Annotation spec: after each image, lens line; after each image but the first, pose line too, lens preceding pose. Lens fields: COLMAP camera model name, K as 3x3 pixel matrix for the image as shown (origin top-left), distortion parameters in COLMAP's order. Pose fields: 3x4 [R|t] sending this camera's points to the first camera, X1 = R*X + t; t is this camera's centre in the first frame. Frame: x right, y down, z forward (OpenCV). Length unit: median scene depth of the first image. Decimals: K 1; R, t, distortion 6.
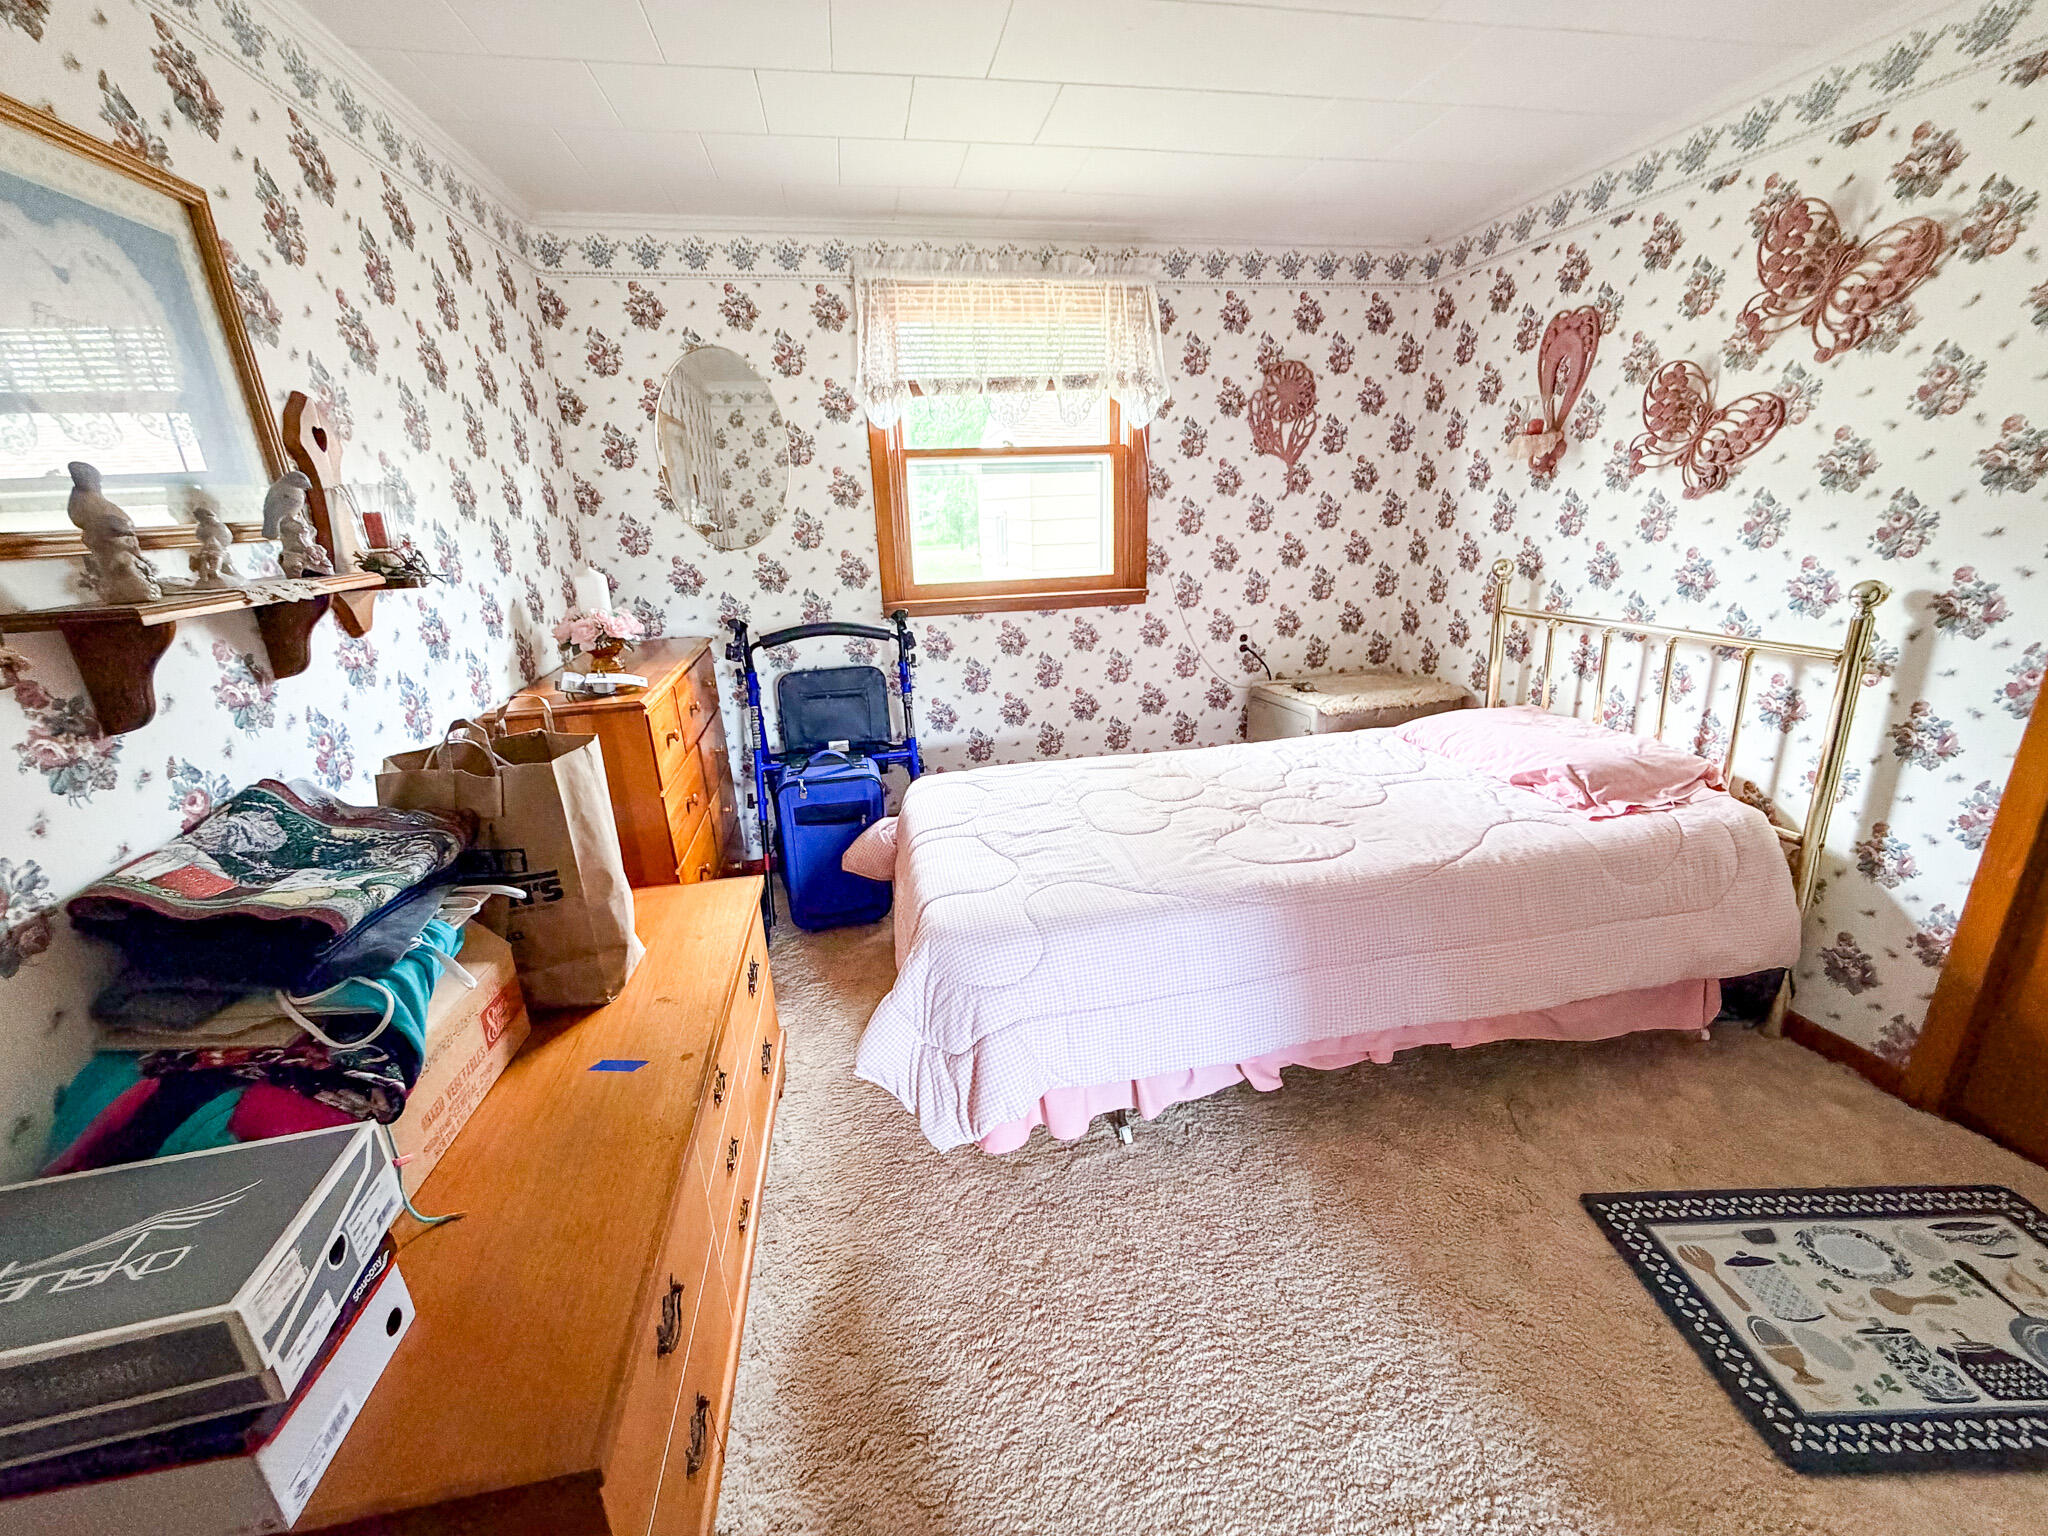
lens RADIAL K [[818.2, 0, 1032.4], [0, 818.2, 761.8], [0, 0, 1]] dist [-0.001494, 0.000275]
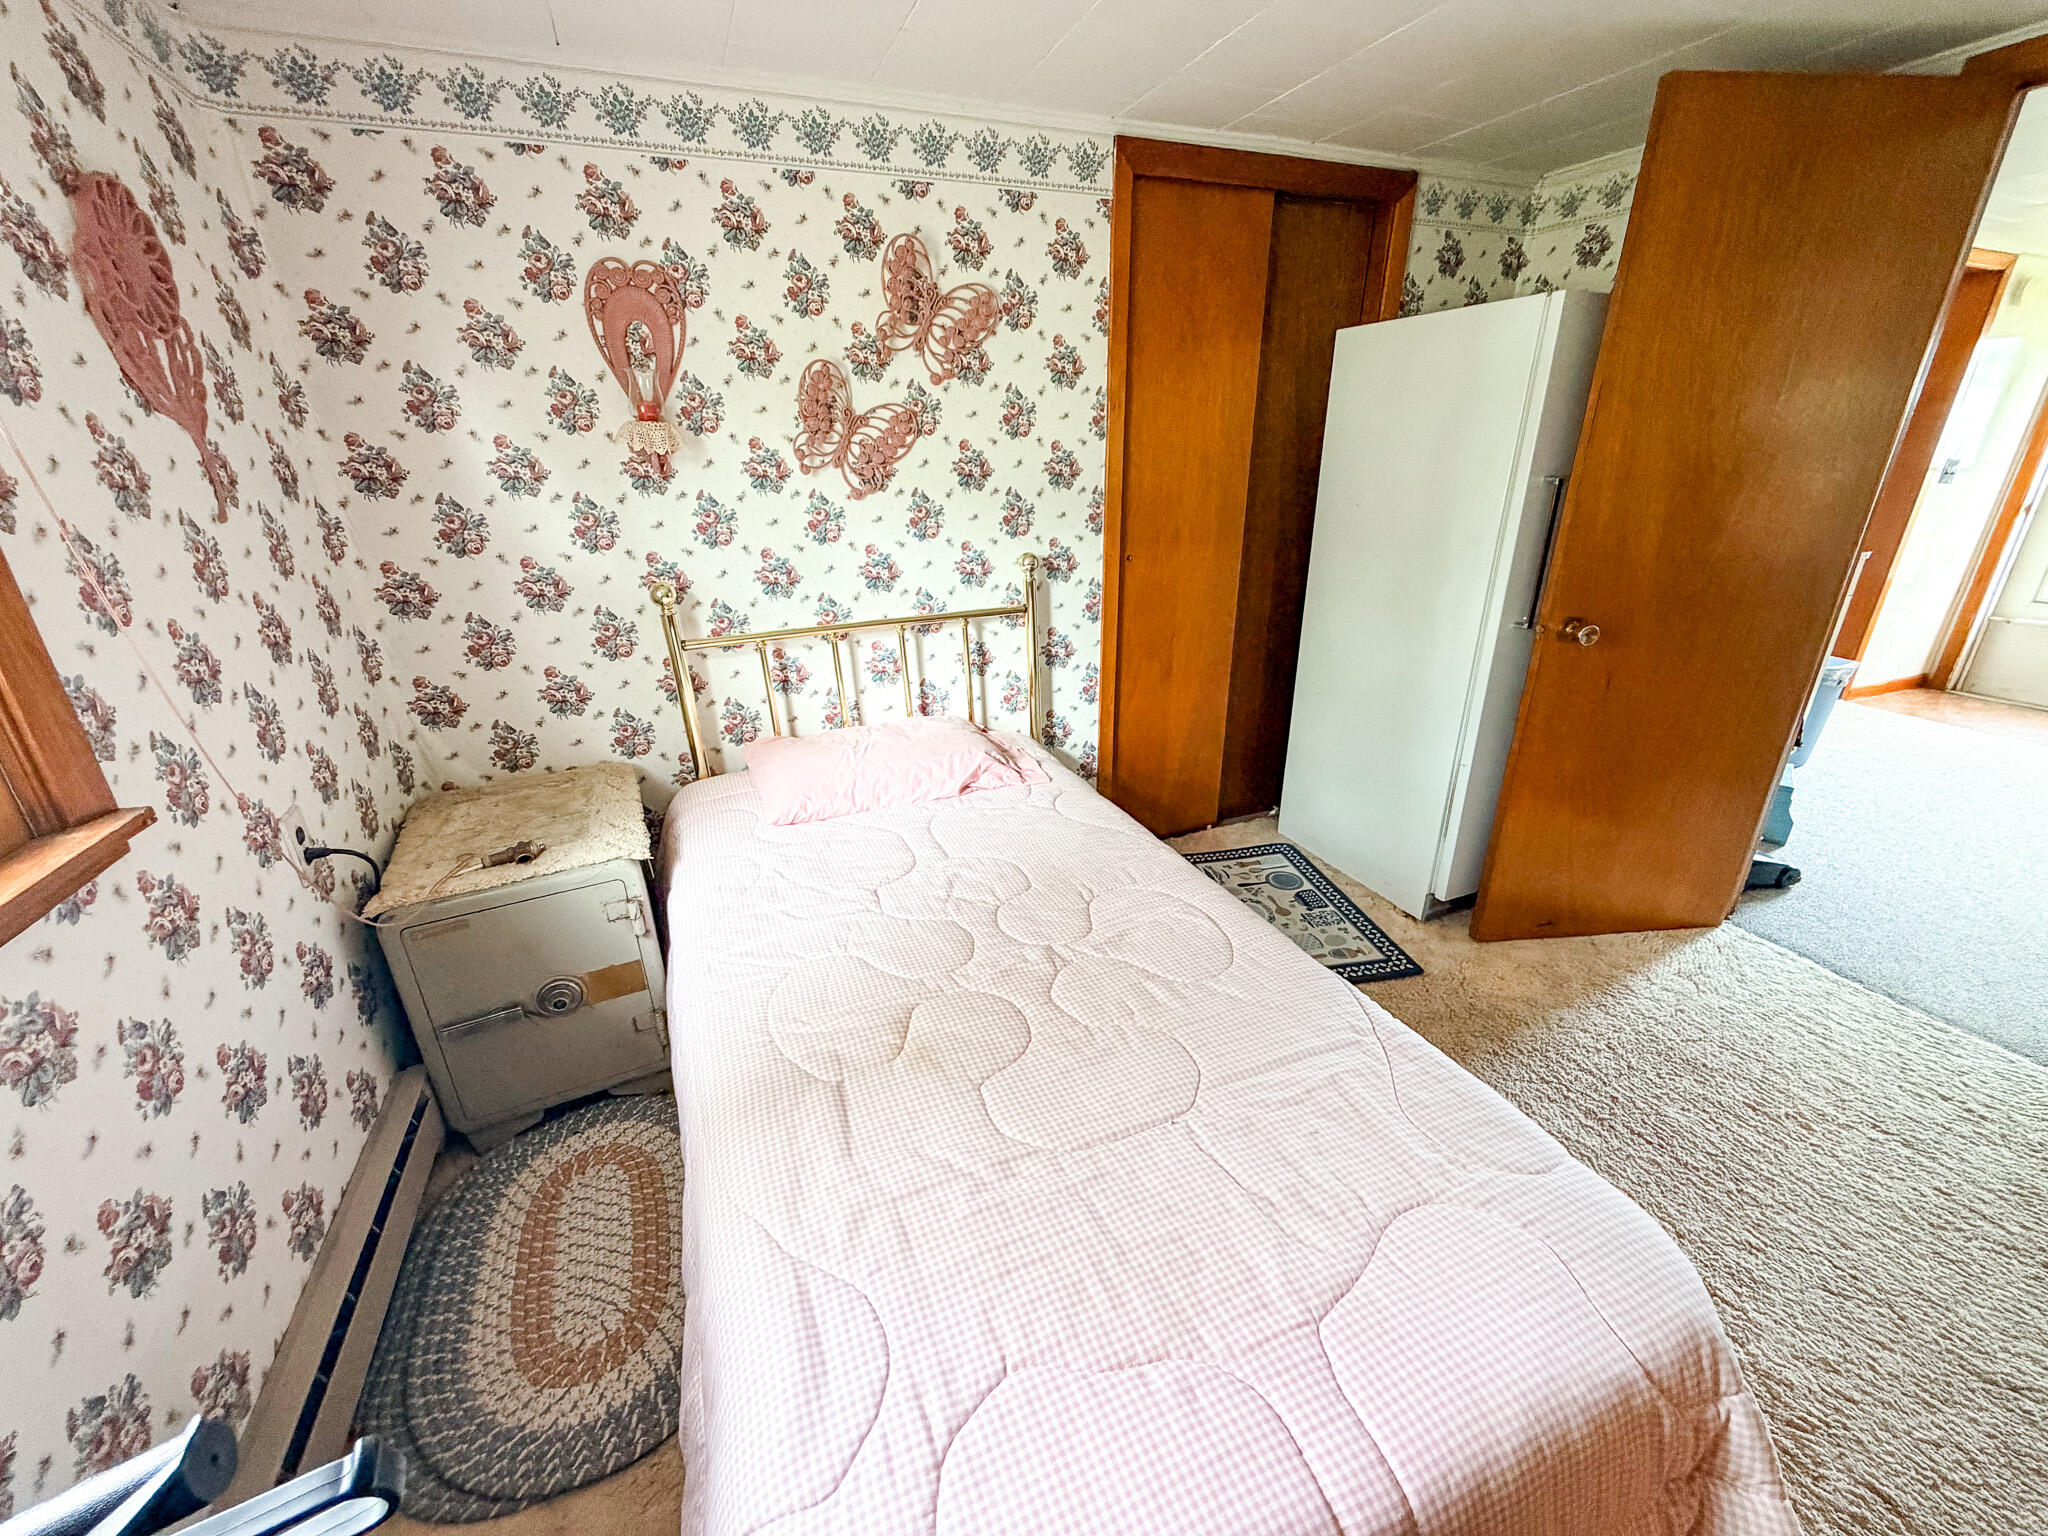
lens RADIAL K [[818.2, 0, 1024.8], [0, 818.2, 772.8], [0, 0, 1]] dist [-0.001494, 0.000275]
pose [[-0.184512, -0.325121, 0.927497, -0.343058], [0.318960, 0.872814, 0.369405, -0.350209], [-0.929634, 0.363994, -0.057344, 1.034709]]
